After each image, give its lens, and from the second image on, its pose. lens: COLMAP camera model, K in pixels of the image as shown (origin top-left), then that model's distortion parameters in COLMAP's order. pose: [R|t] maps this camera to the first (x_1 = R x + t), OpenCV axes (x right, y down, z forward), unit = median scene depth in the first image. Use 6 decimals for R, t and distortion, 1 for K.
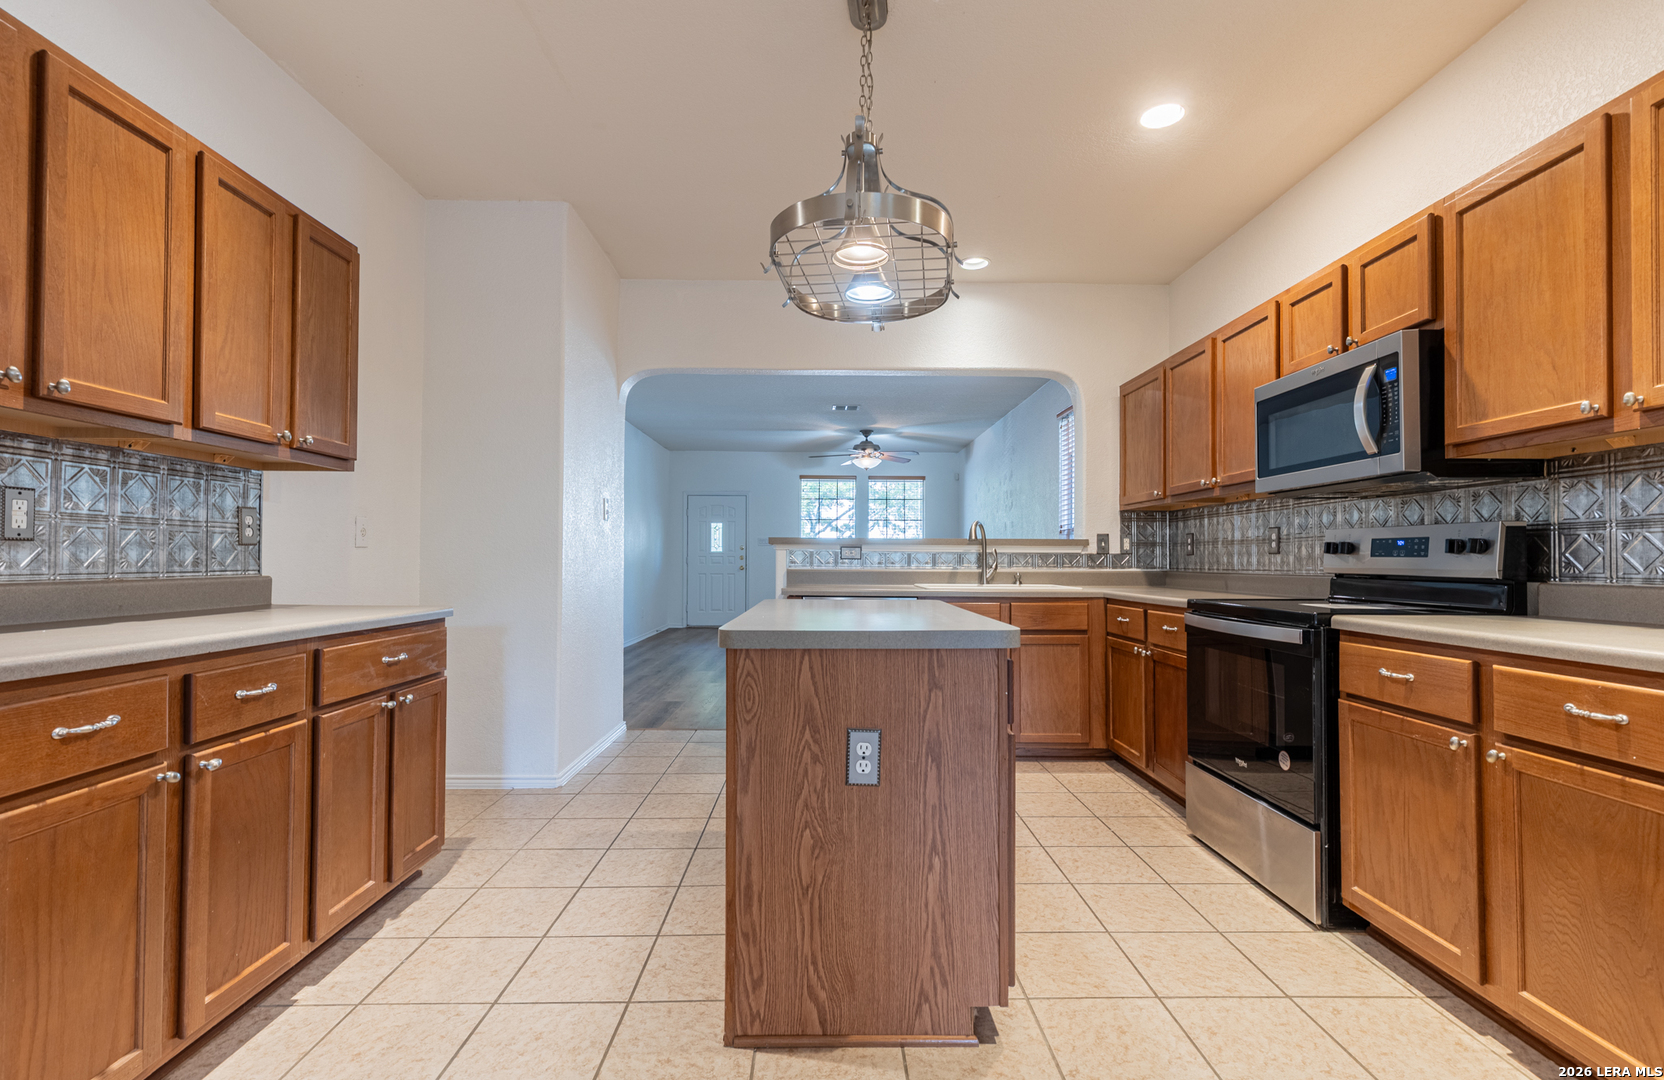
lens RADIAL K [[691.5, 0, 832.0], [0, 691.5, 540.0], [0, 0, 1]] dist [0.009815, 0.000035]
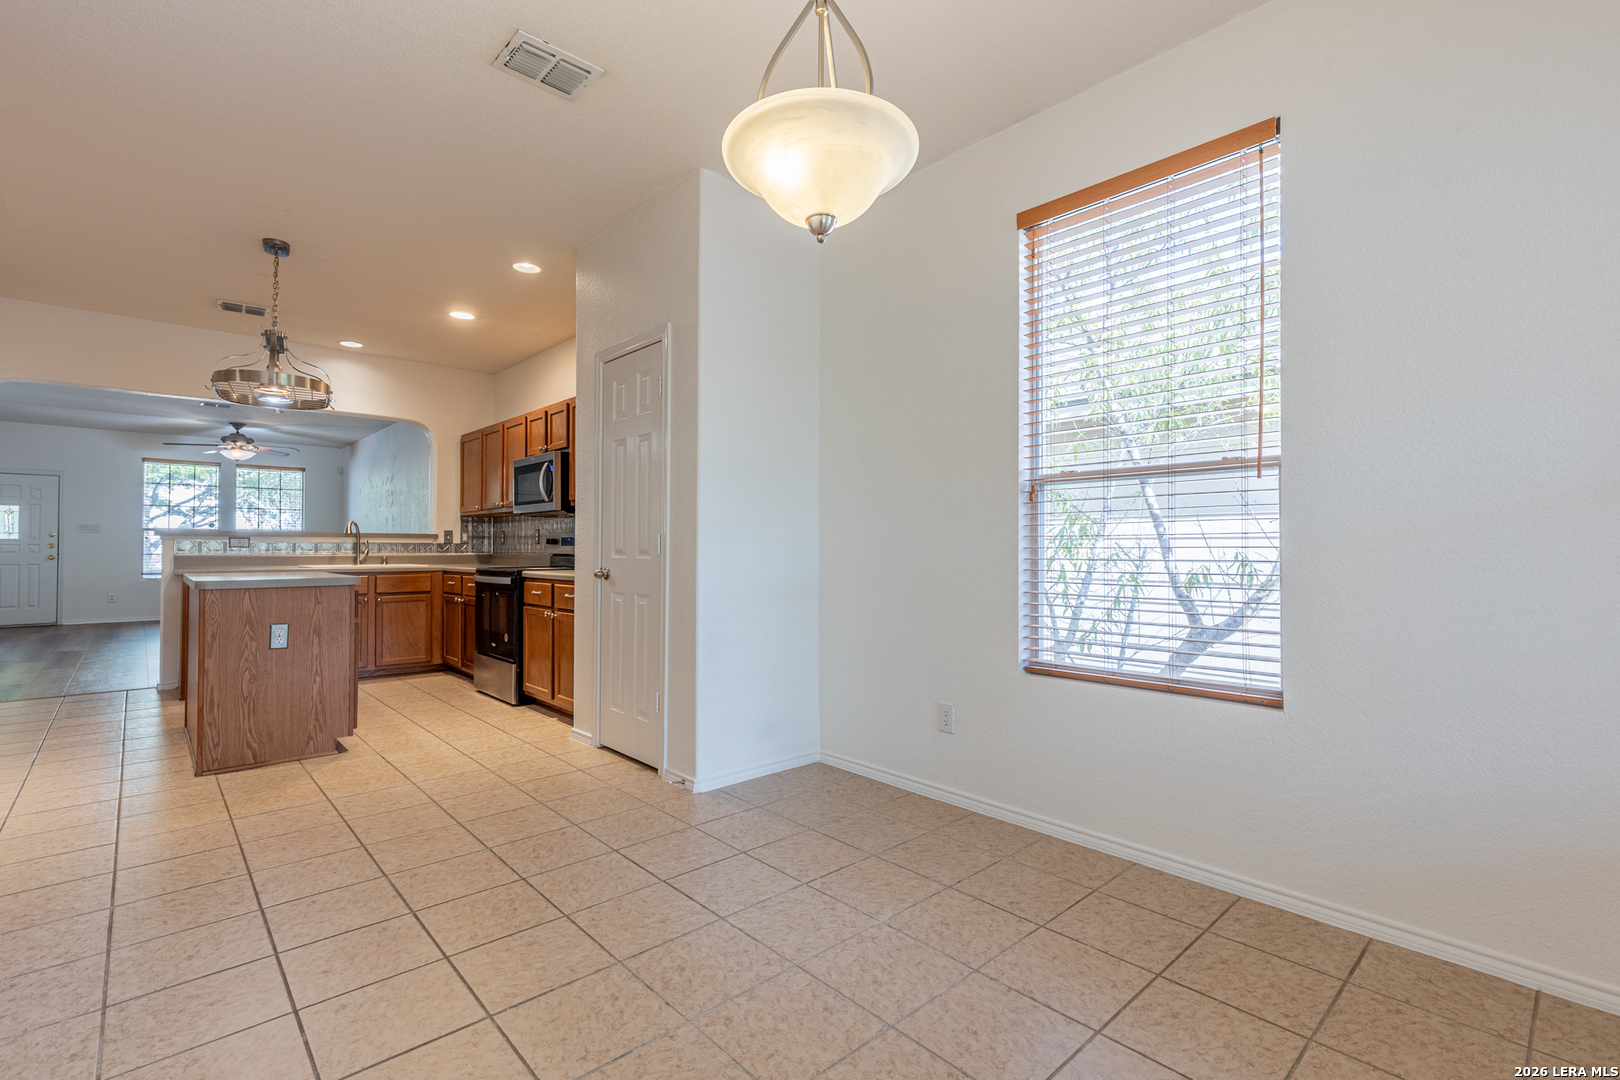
lens RADIAL K [[715.1, 0, 806.8], [0, 715.1, 539.8], [0, 0, 1]] dist [0.008069, -0.000589]
pose [[0.731828, 0.005735, 0.681465, -0.123845], [-0.018738, 0.999756, 0.011710, -0.024130], [-0.681231, -0.021339, 0.731757, -0.791139]]
